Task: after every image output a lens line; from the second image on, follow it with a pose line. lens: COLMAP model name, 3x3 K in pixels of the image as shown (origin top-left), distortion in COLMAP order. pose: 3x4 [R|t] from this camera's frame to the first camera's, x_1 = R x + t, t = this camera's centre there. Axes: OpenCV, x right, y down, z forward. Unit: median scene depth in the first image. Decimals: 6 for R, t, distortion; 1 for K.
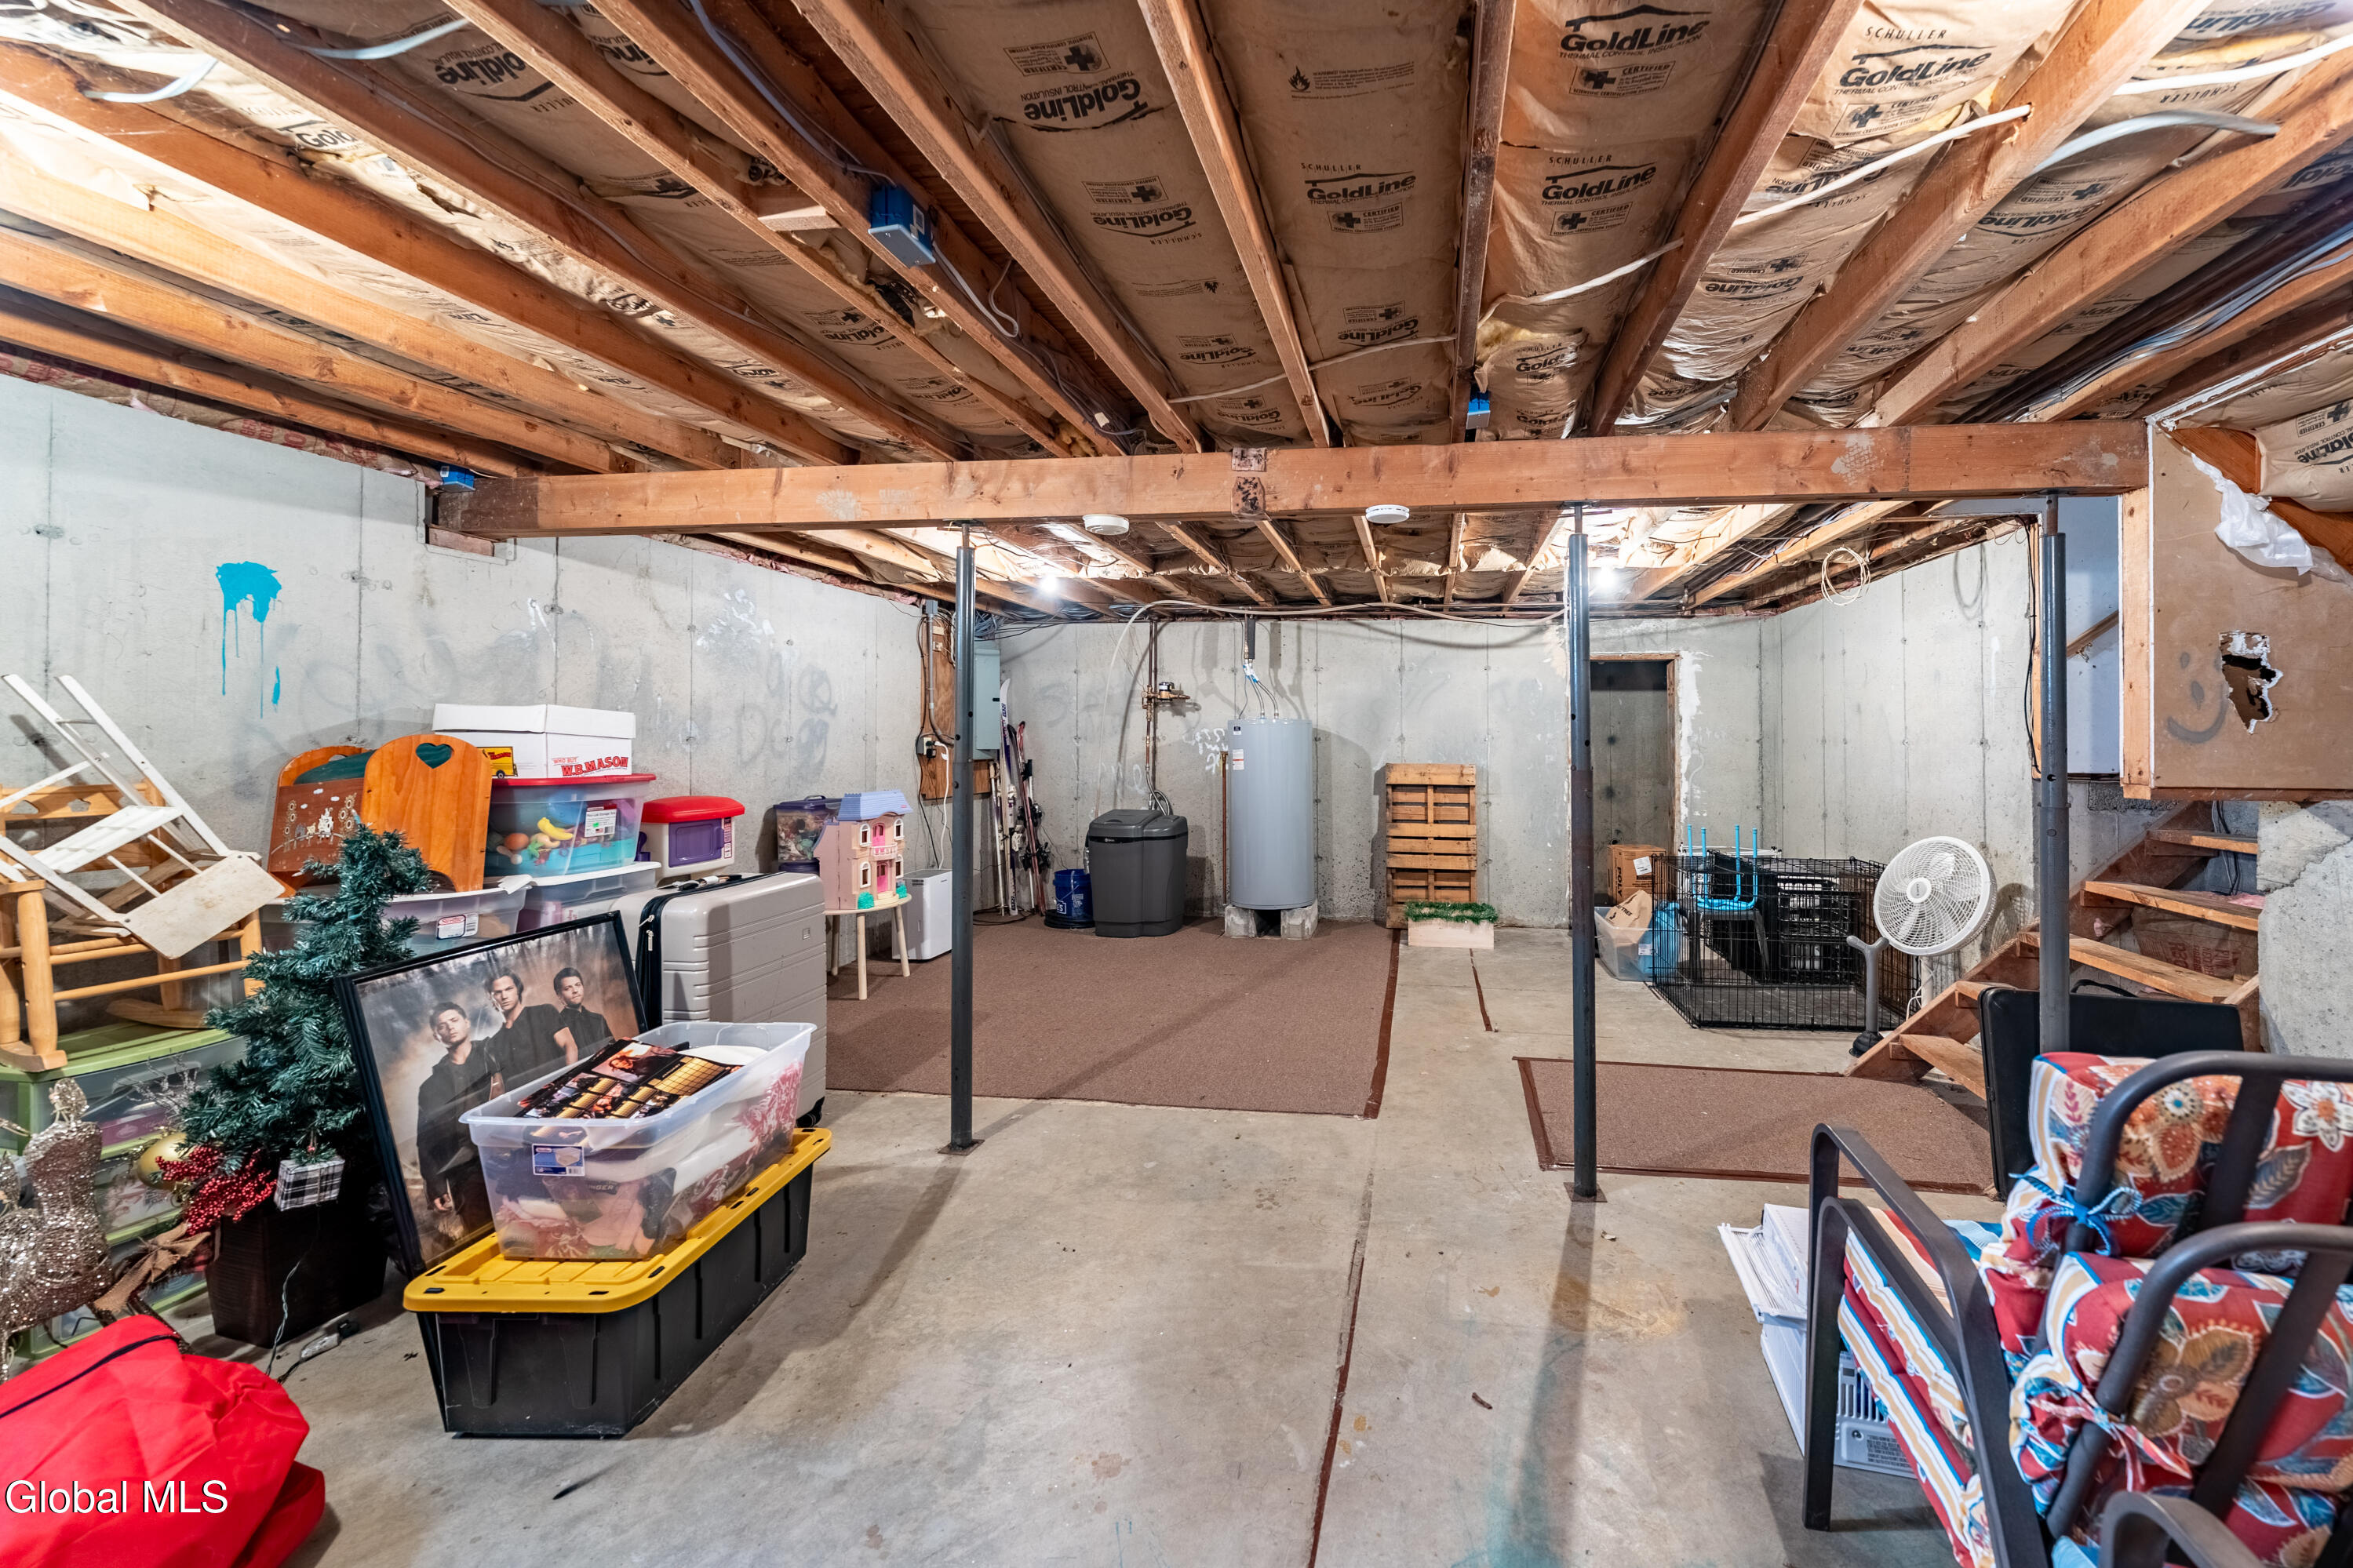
lens RADIAL K [[803.0, 0, 1304.5], [0, 803.0, 737.5], [0, 0, 1]] dist [-0.000855, -0.000519]
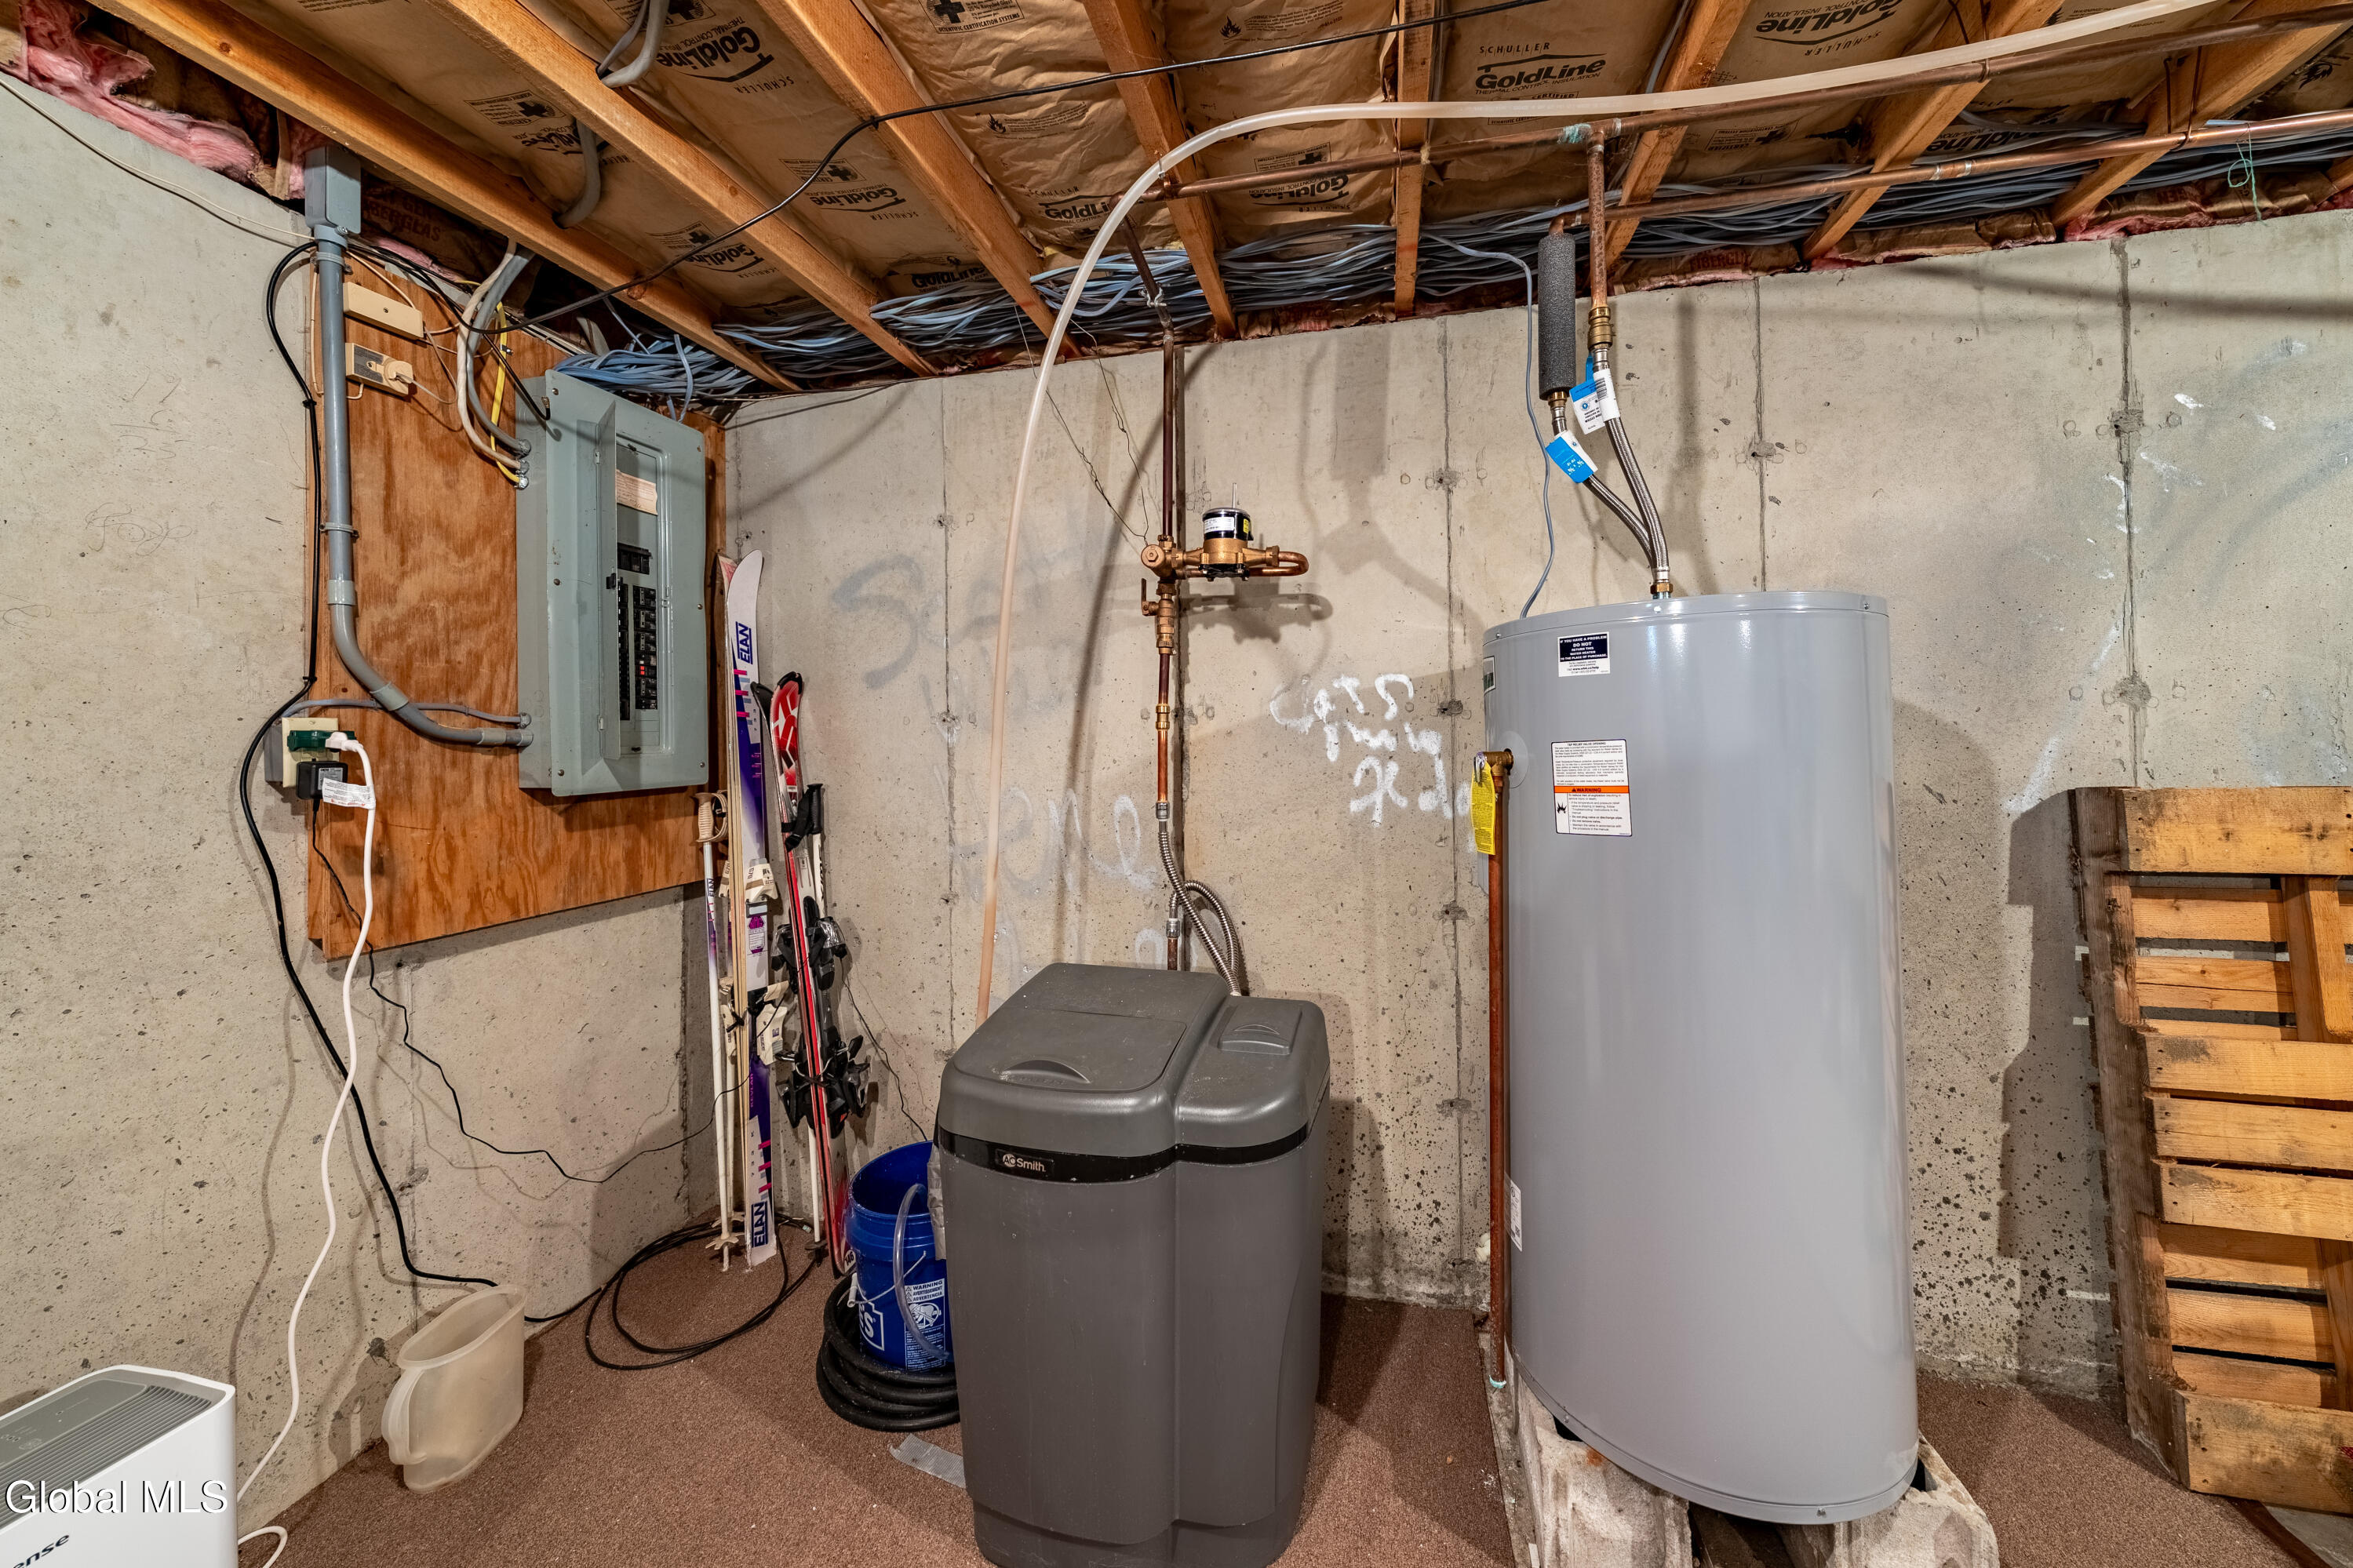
lens RADIAL K [[803.0, 0, 1184.7], [0, 803.0, 771.6], [0, 0, 1]] dist [-0.000855, -0.000519]
pose [[0.994468, -0.010610, -0.104504, -0.153224], [0.011648, 0.999889, 0.009323, 0.021162], [0.104393, -0.010489, 0.994481, 0.690474]]
